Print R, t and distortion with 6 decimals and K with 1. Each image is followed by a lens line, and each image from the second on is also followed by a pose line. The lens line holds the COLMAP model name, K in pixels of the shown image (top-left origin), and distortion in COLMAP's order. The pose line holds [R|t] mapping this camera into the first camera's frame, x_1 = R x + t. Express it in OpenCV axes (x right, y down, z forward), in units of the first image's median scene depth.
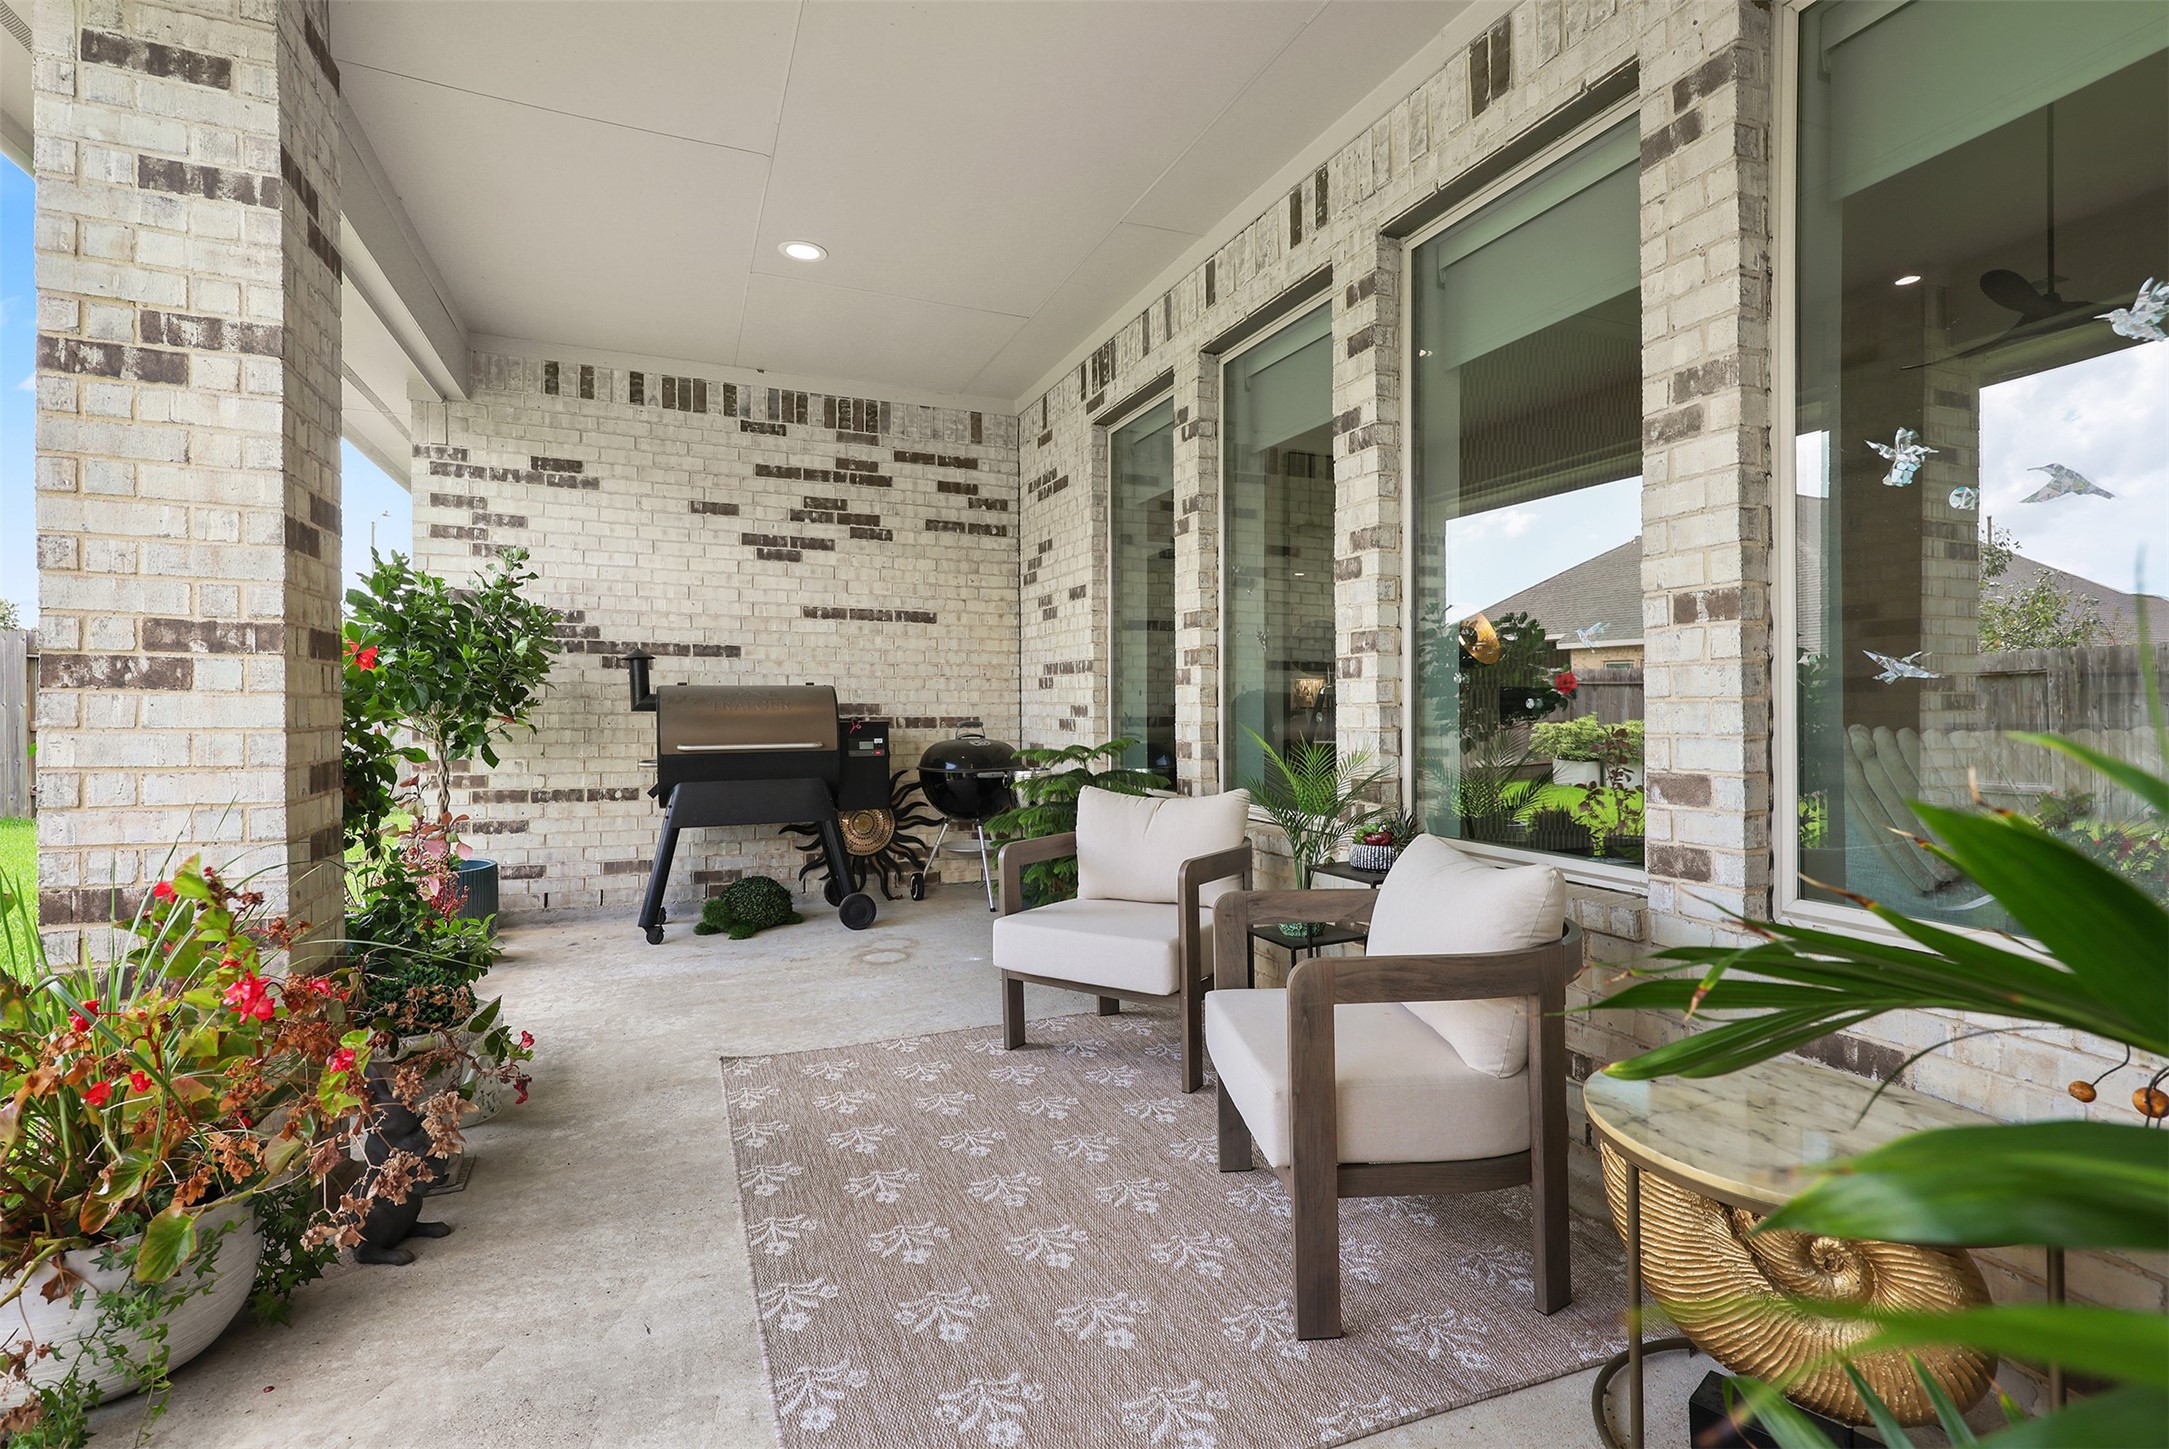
lens RADIAL K [[1078.6, 0, 1092.8], [0, 1078.6, 719.7], [0, 0, 1]] dist [-0.003438, -0.000341]
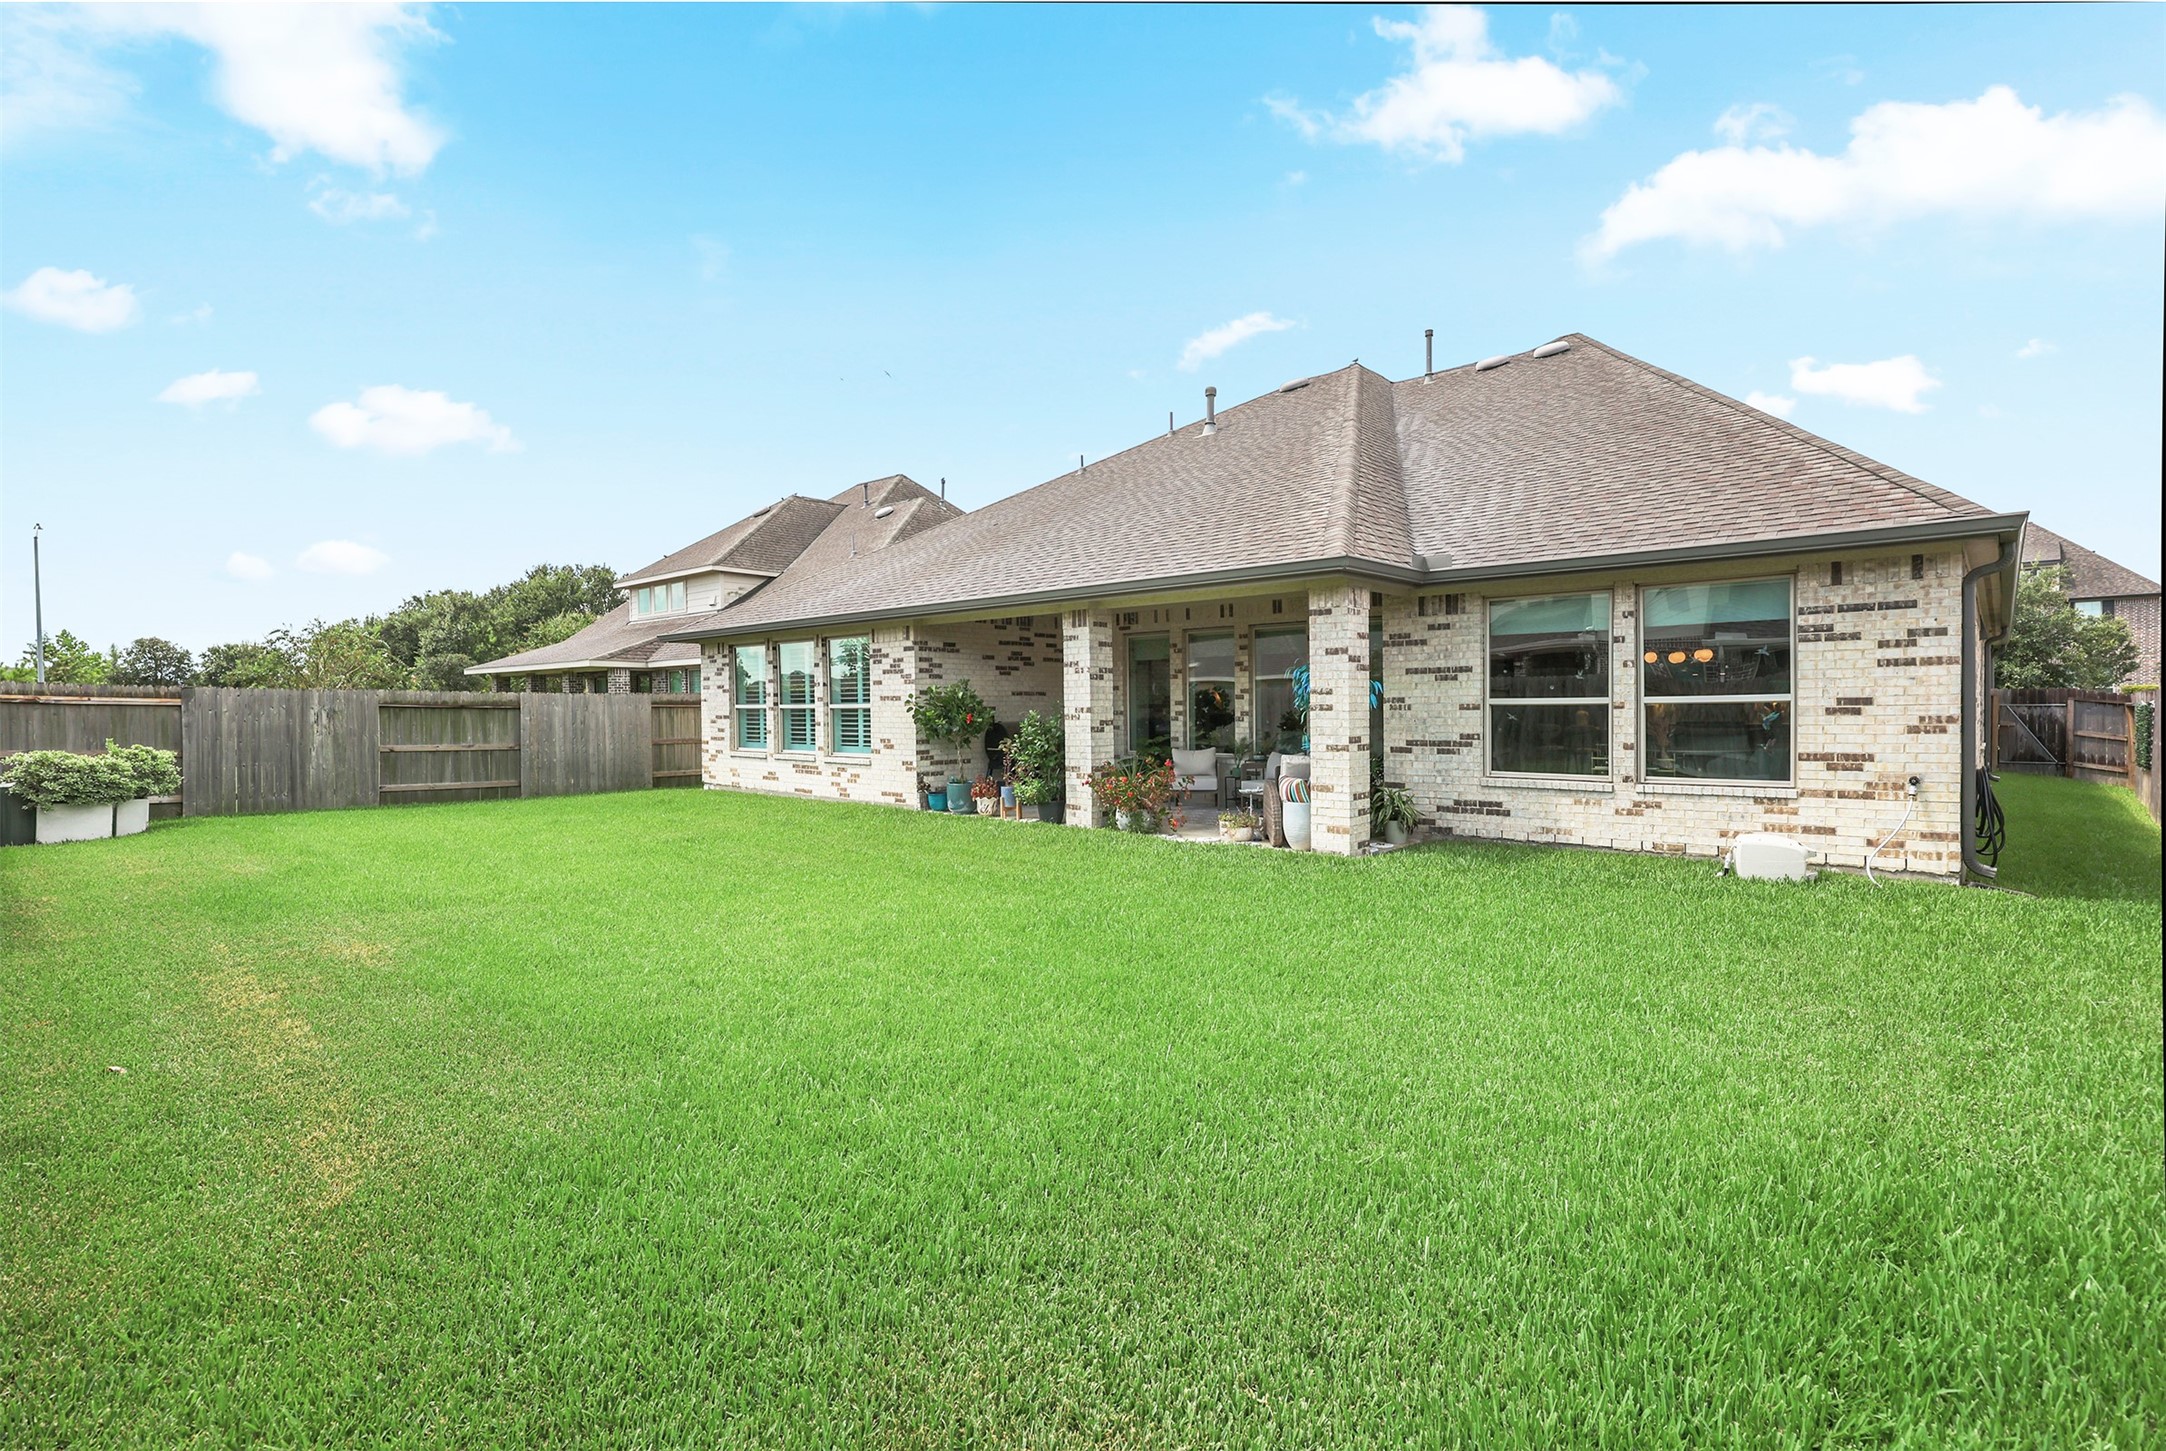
lens RADIAL K [[979.0, 0, 1092.1], [0, 979.0, 720.1], [0, 0, 1]] dist [-0.019069, -0.000236]
pose [[0.909528, -0.021670, 0.415077, -1.274757], [0.017585, 0.999752, 0.013662, -0.070660], [-0.415270, -0.005126, 0.909684, -1.547501]]
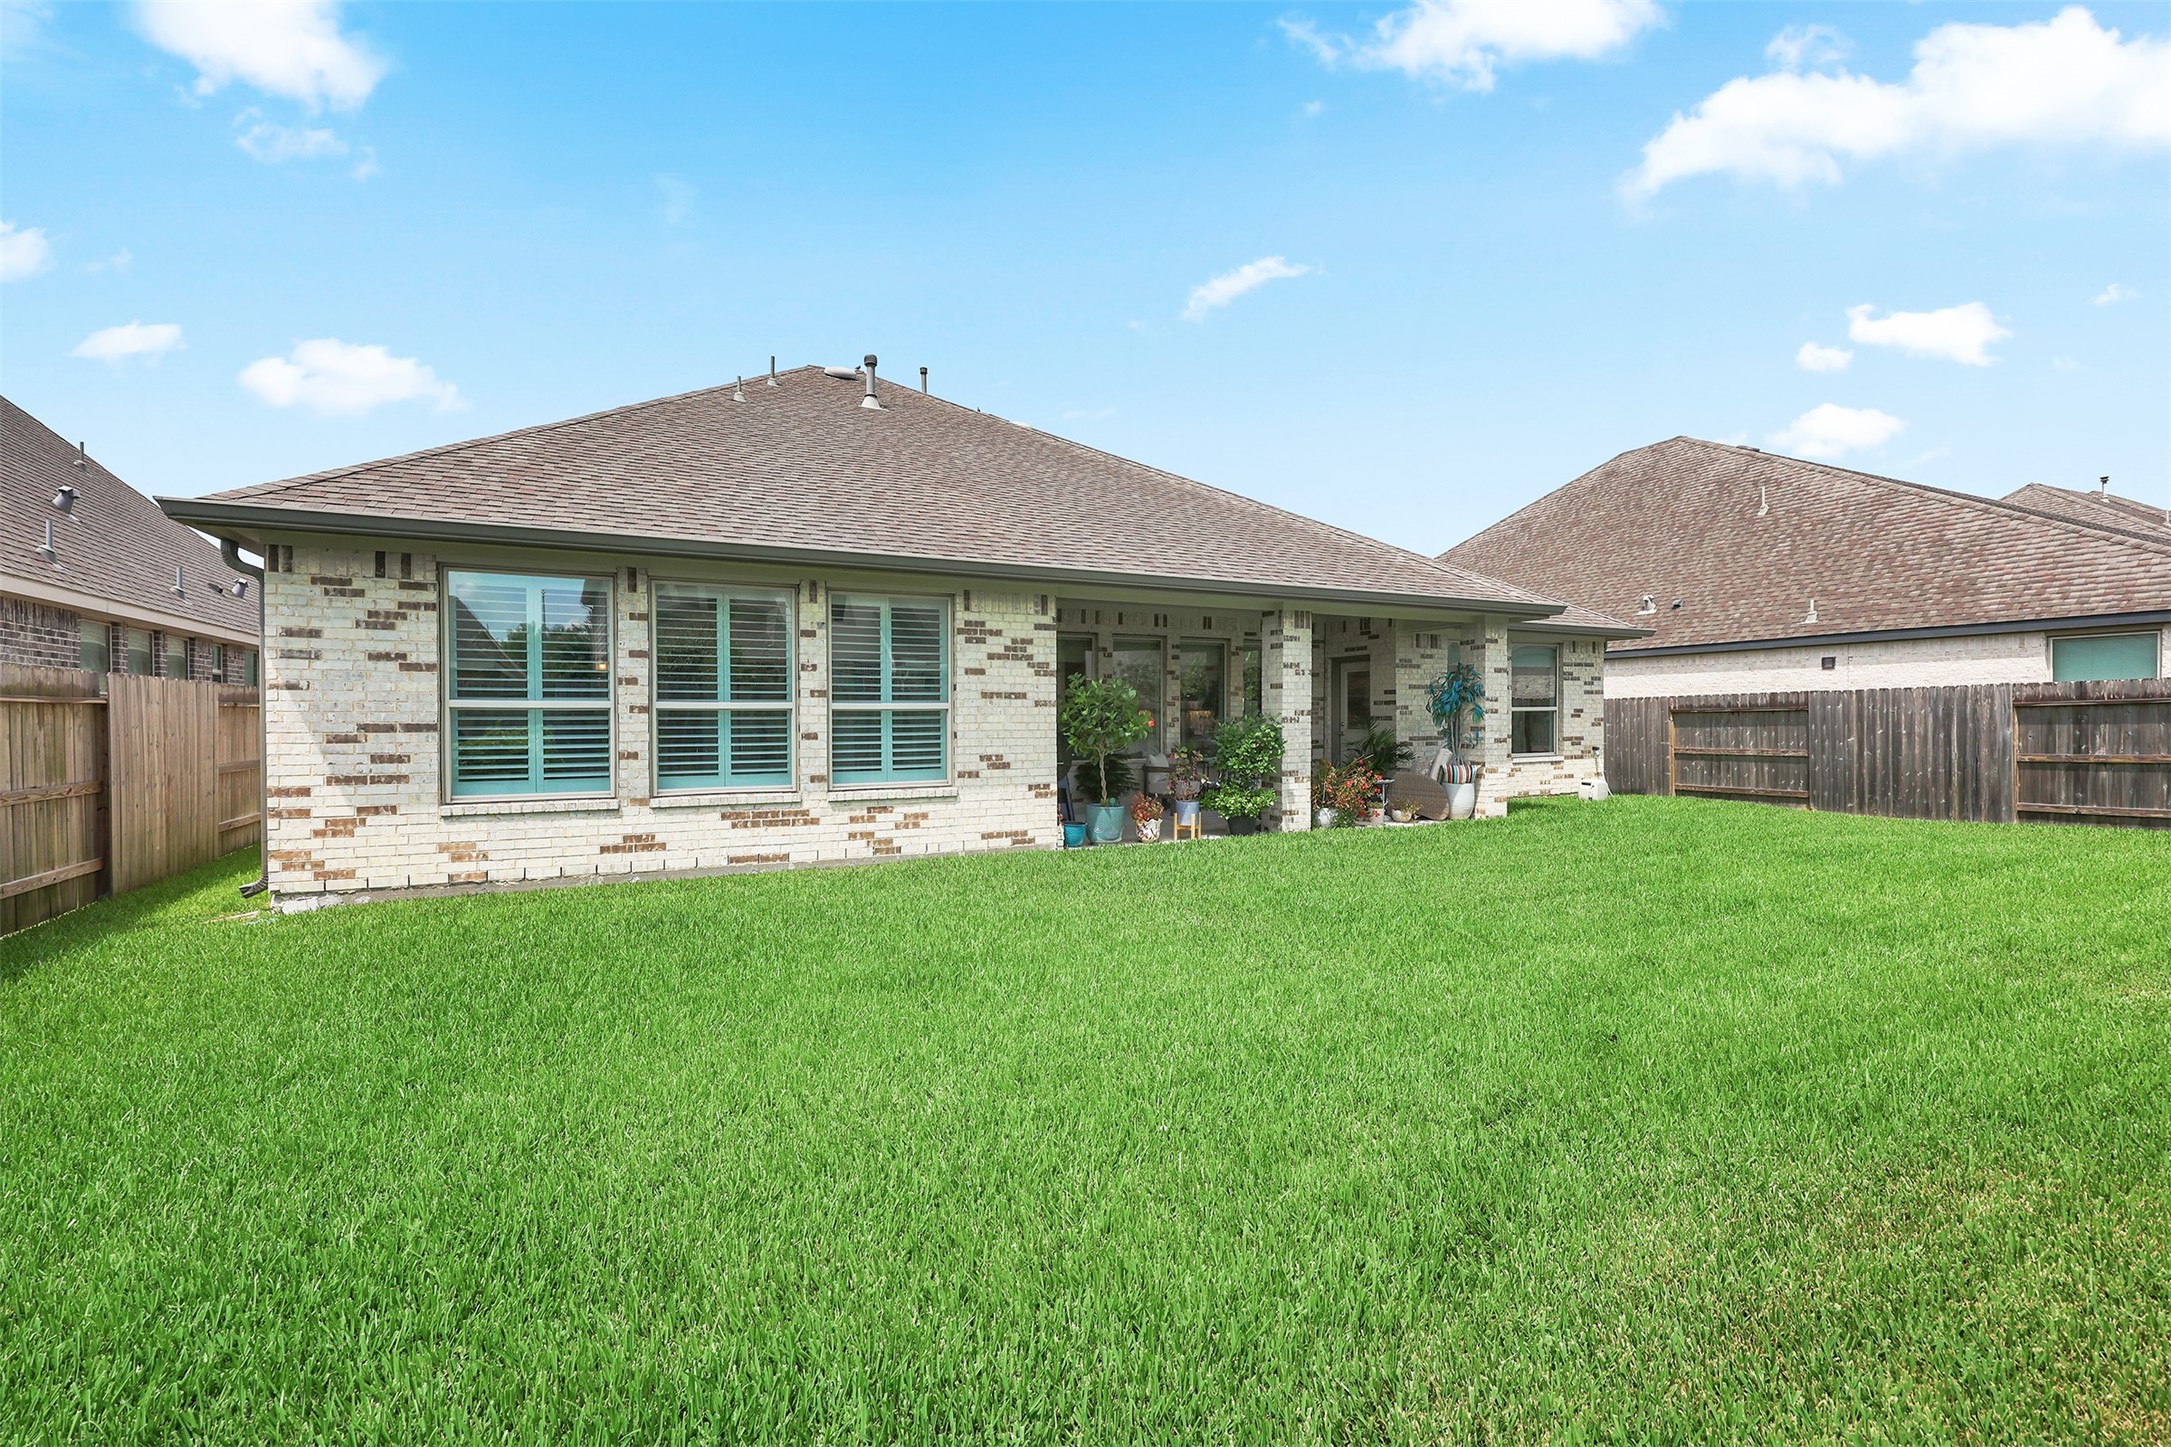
lens RADIAL K [[893.1, 0, 1092.1], [0, 893.1, 725.4], [0, 0, 1]] dist [-0.009828, -0.000896]
pose [[-0.032748, -0.016878, 0.999321, -2.321700], [0.008829, 0.999814, 0.017176, -0.074022], [-0.999425, 0.009385, -0.032593, 0.940960]]
